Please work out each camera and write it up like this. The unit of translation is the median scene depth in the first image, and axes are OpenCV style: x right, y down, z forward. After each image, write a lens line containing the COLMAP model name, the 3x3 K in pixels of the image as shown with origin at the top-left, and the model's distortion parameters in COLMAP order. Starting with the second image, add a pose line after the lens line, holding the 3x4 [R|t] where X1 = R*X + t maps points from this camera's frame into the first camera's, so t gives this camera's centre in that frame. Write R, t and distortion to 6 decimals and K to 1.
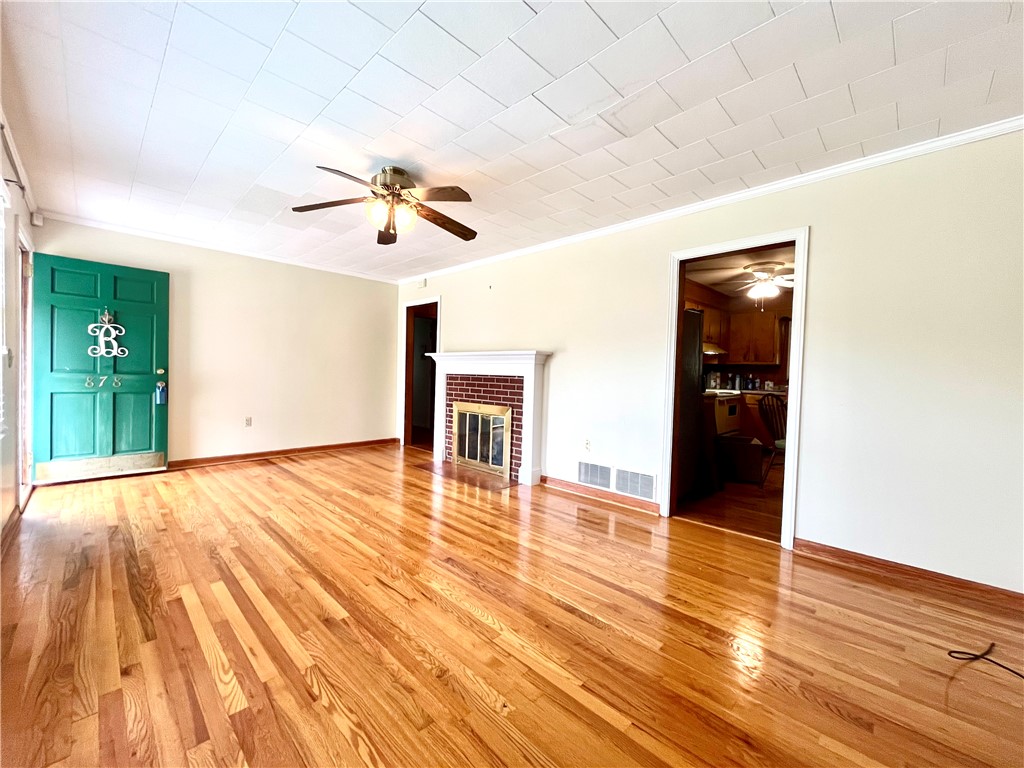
lens RADIAL K [[412.6, 0, 512.3], [0, 412.6, 384.3], [0, 0, 1]] dist [-0.012486, -0.000066]
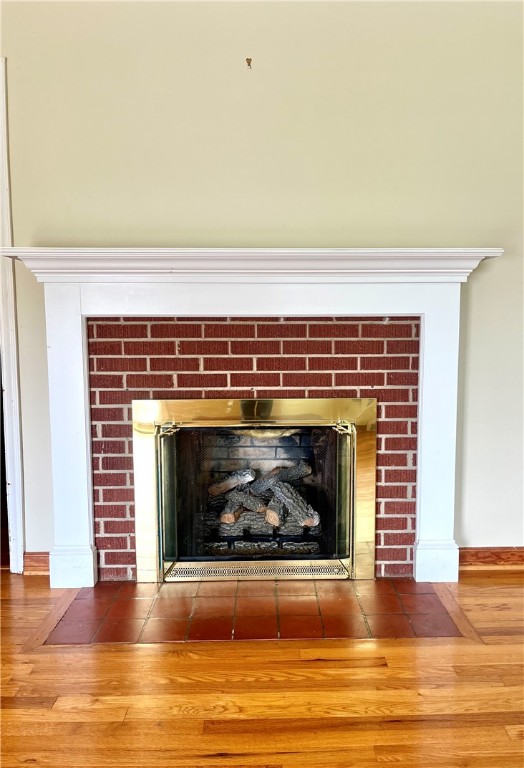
lens RADIAL K [[602.5, 0, 262.1], [0, 602.5, 384.2], [0, 0, 1]] dist [0.010242, 0.001605]
pose [[0.692075, -0.101008, 0.714723, -0.430609], [0.038098, 0.993892, 0.103571, -0.018347], [-0.720820, -0.044449, 0.691696, 0.620661]]
